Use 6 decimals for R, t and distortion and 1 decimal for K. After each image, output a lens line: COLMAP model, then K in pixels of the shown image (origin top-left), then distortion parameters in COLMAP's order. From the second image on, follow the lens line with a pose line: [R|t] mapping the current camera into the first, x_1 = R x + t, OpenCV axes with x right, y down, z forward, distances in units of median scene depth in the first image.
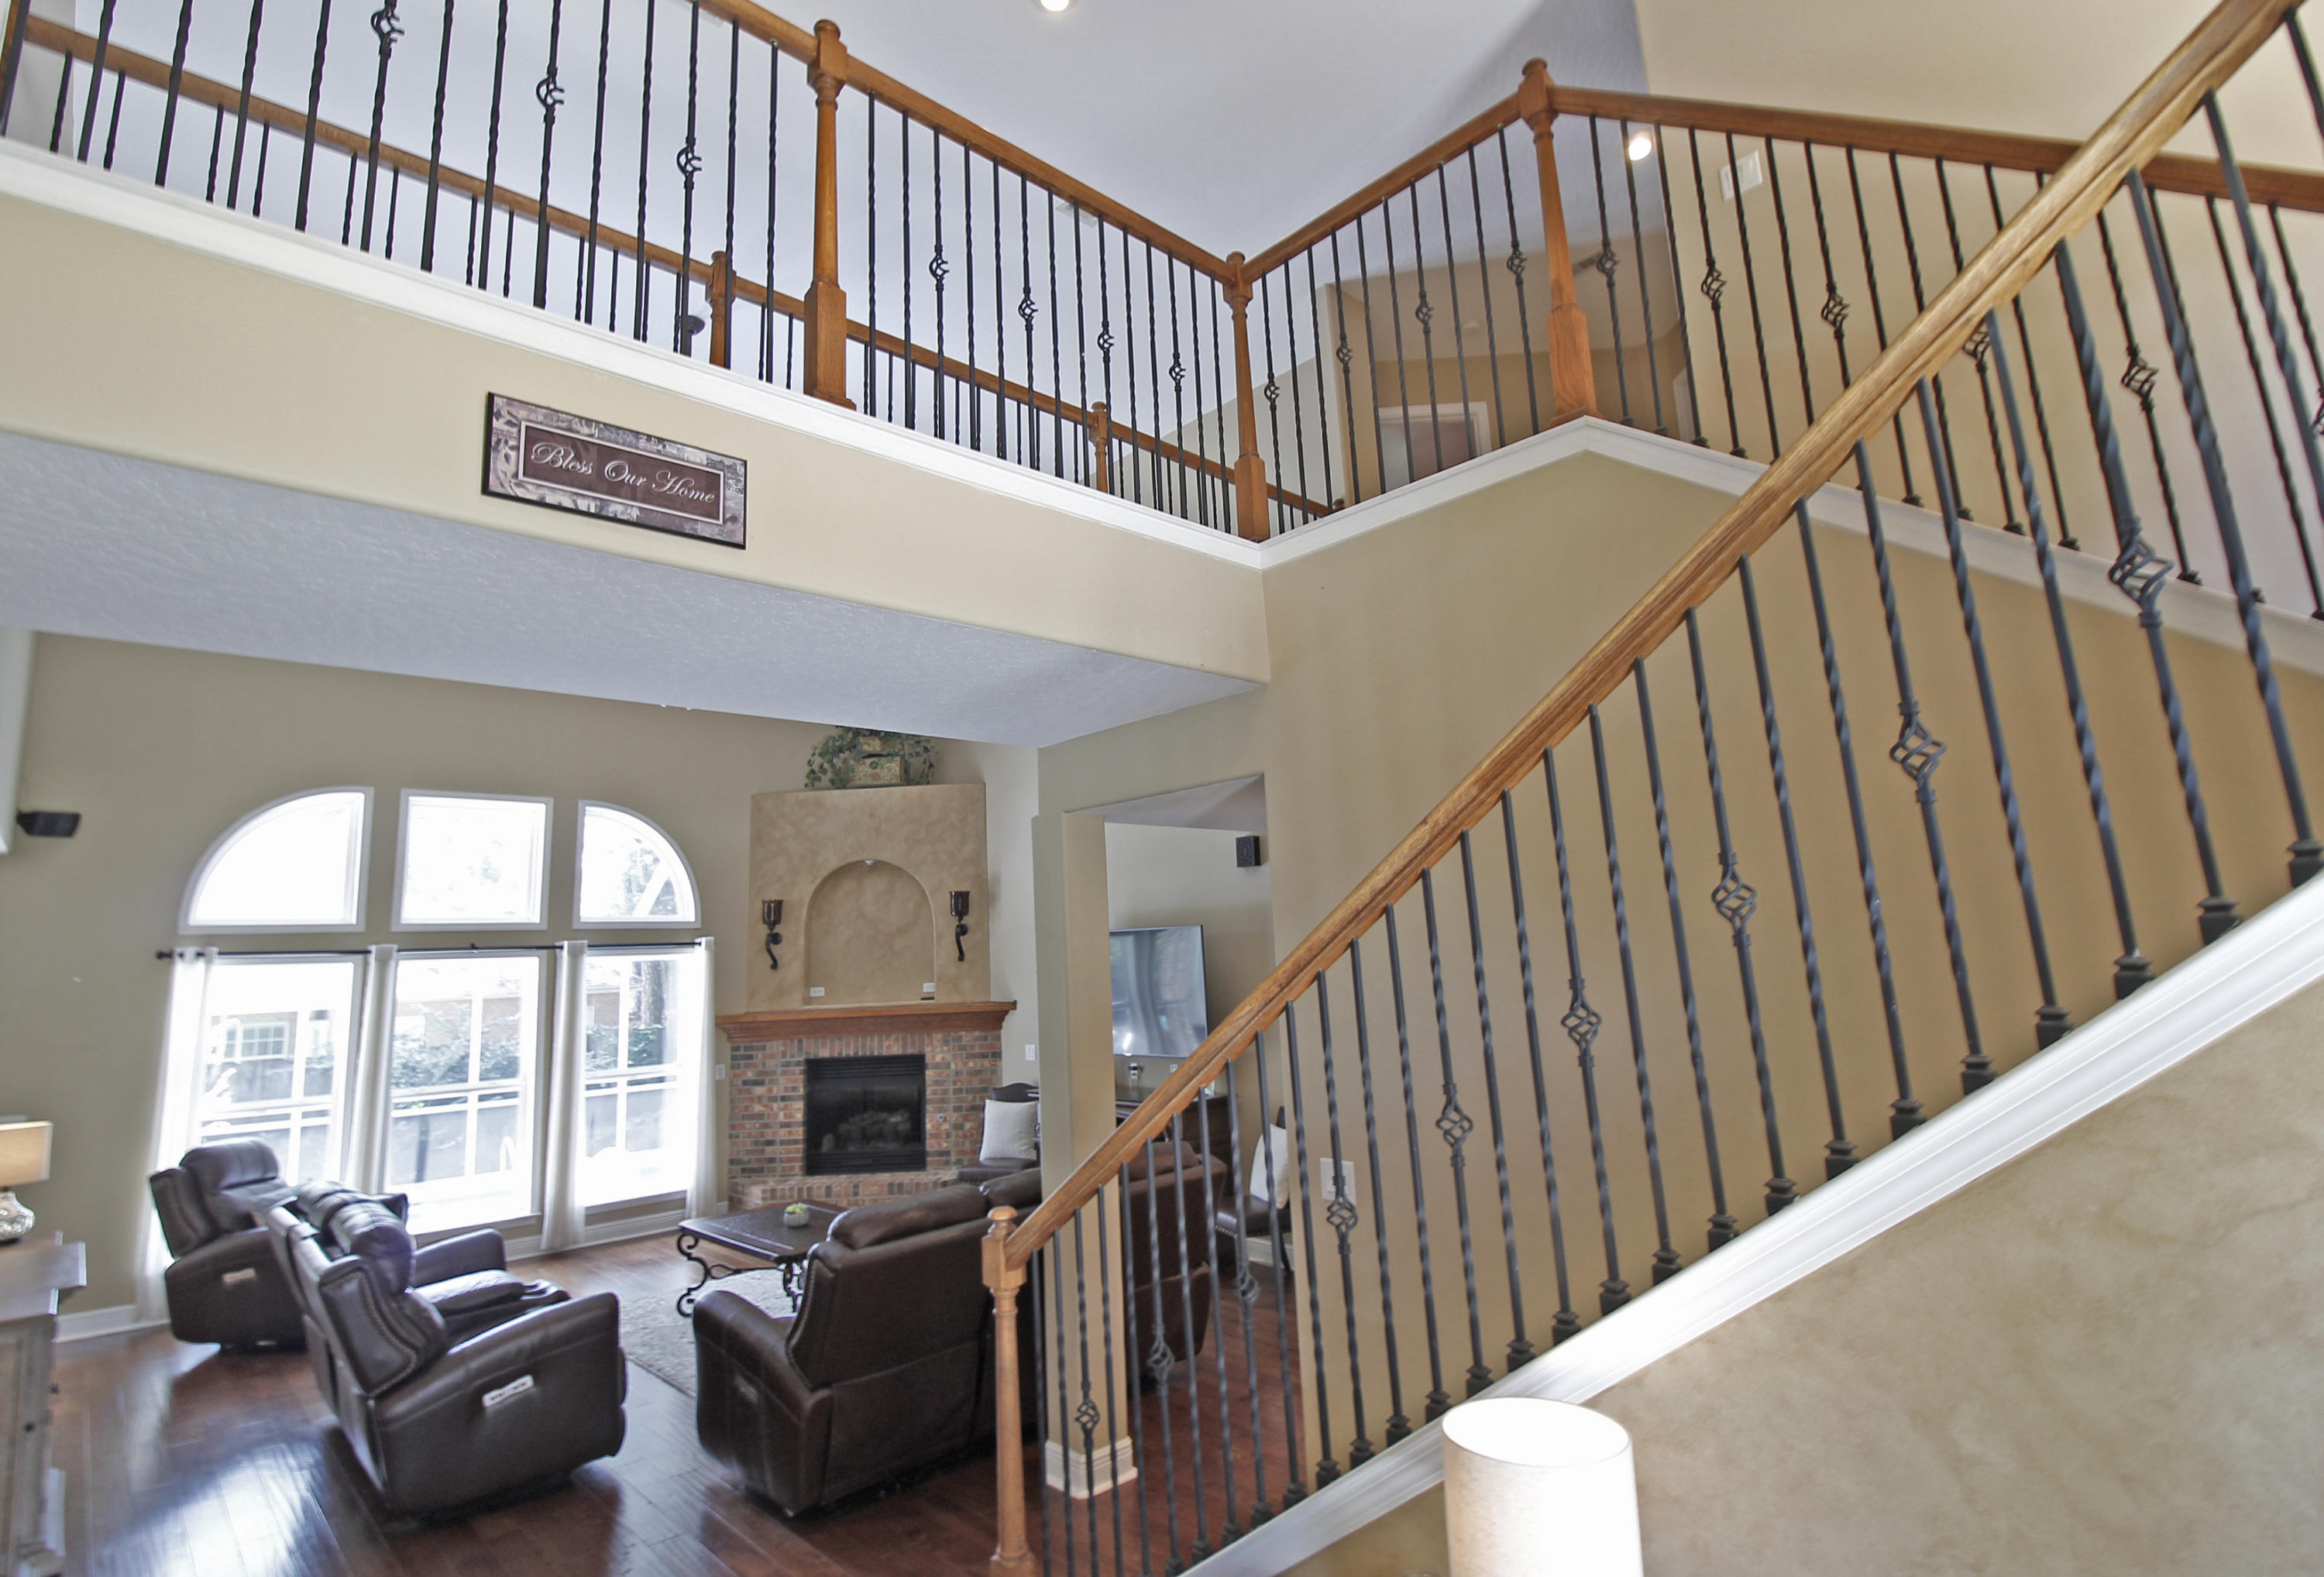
lens RADIAL K [[1130.2, 0, 1145.6], [0, 1130.2, 766.6], [0, 0, 1]] dist [0.001399, -0.014658]
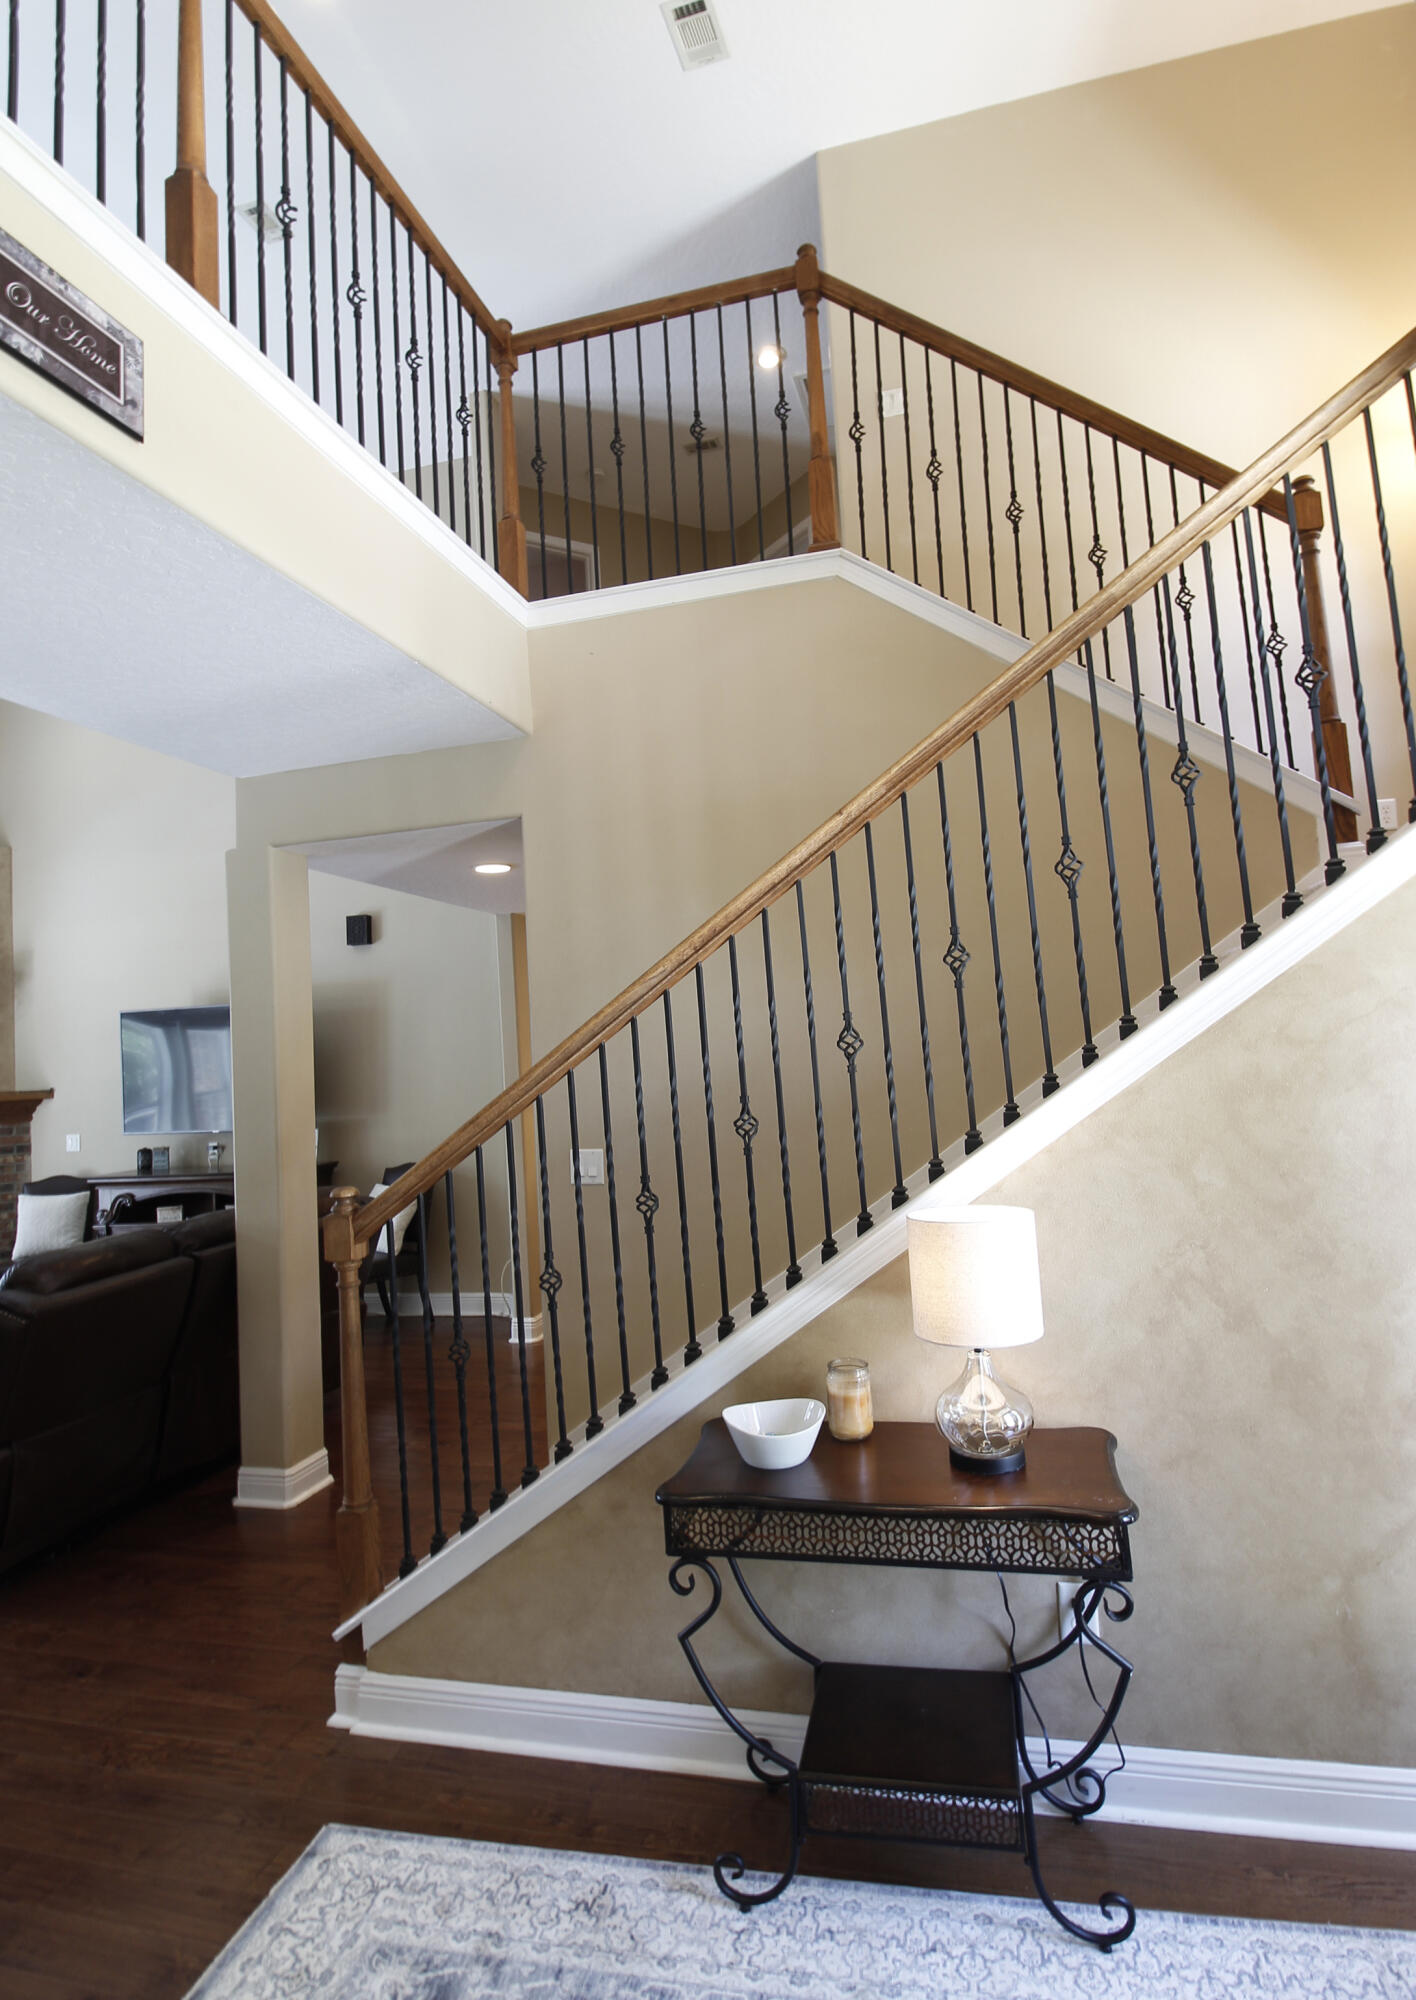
lens RADIAL K [[1038.5, 0, 731.5], [0, 1038.5, 989.8], [0, 0, 1]] dist [0.002438, -0.015278]
pose [[0.840882, 0.029947, 0.540389, -0.334077], [-0.071177, 0.995915, 0.055564, 0.130981], [-0.536517, -0.085186, 0.839579, 0.037259]]
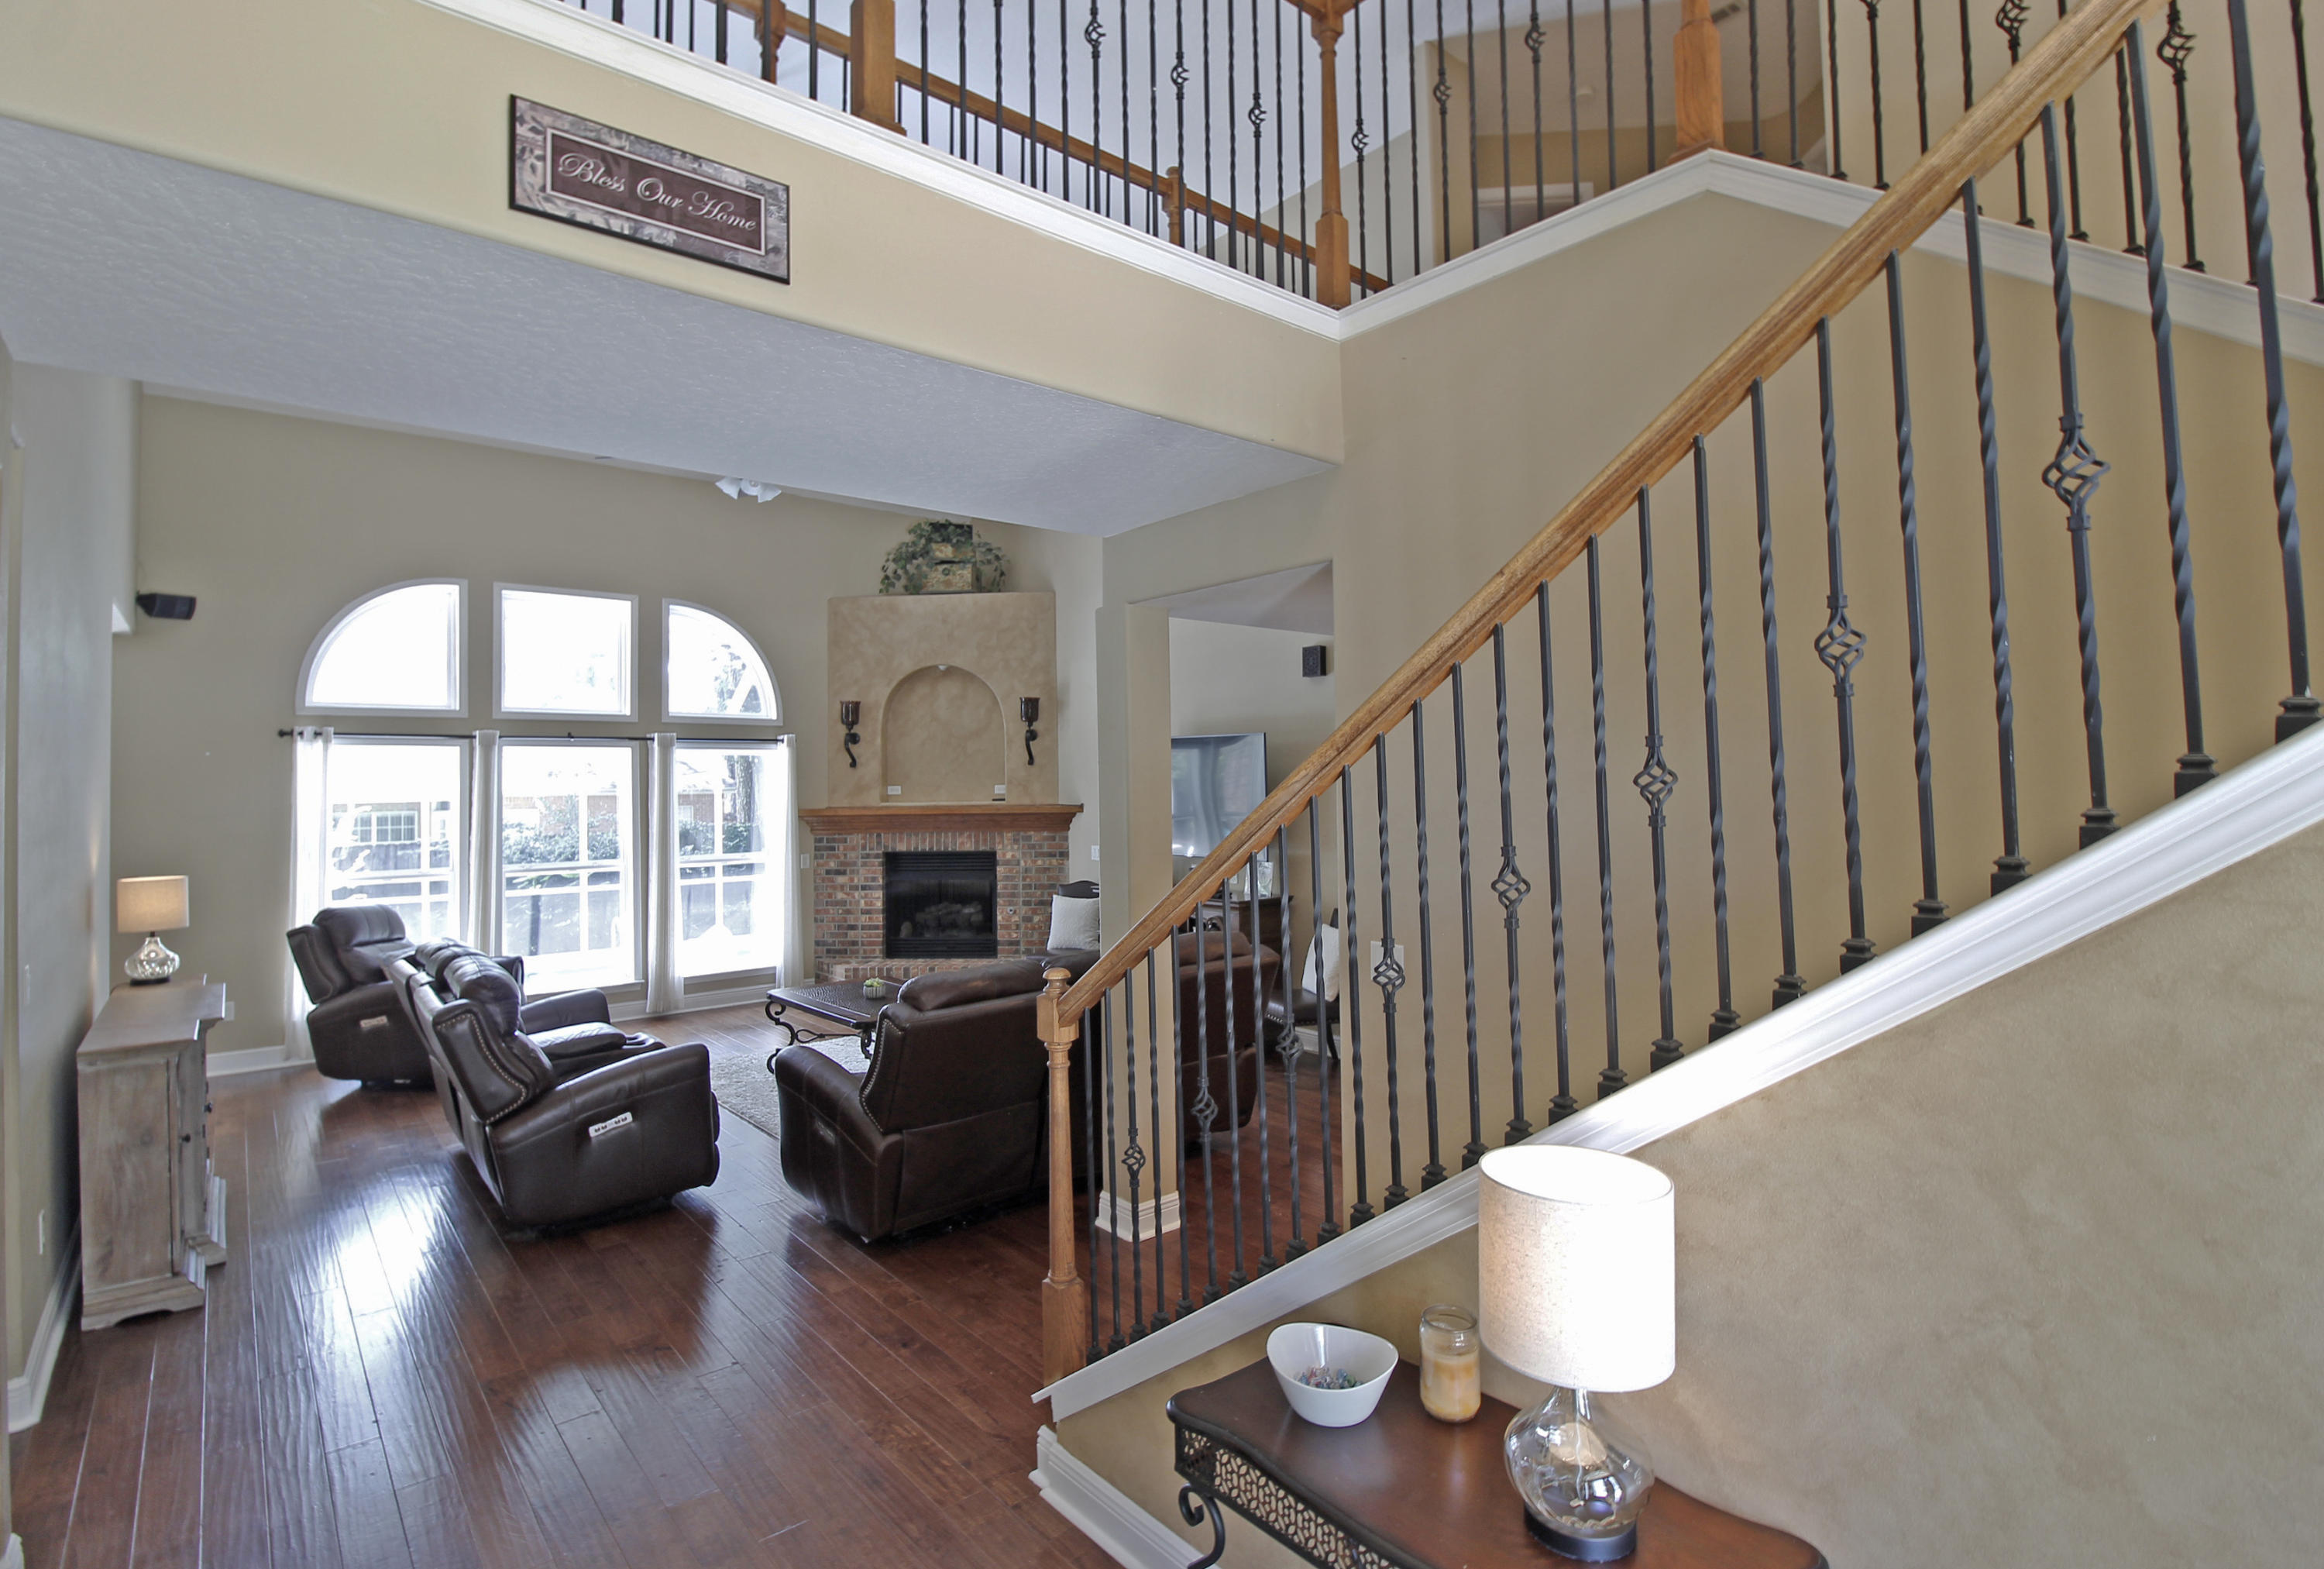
lens RADIAL K [[1099.5, 0, 1152.6], [0, 1099.5, 763.3], [0, 0, 1]] dist [0.001006, -0.014221]
pose [[0.998086, 0.029330, -0.054448, 0.009258], [-0.020766, 0.988213, 0.151671, 0.049392], [0.058255, -0.150250, 0.986930, 0.042512]]
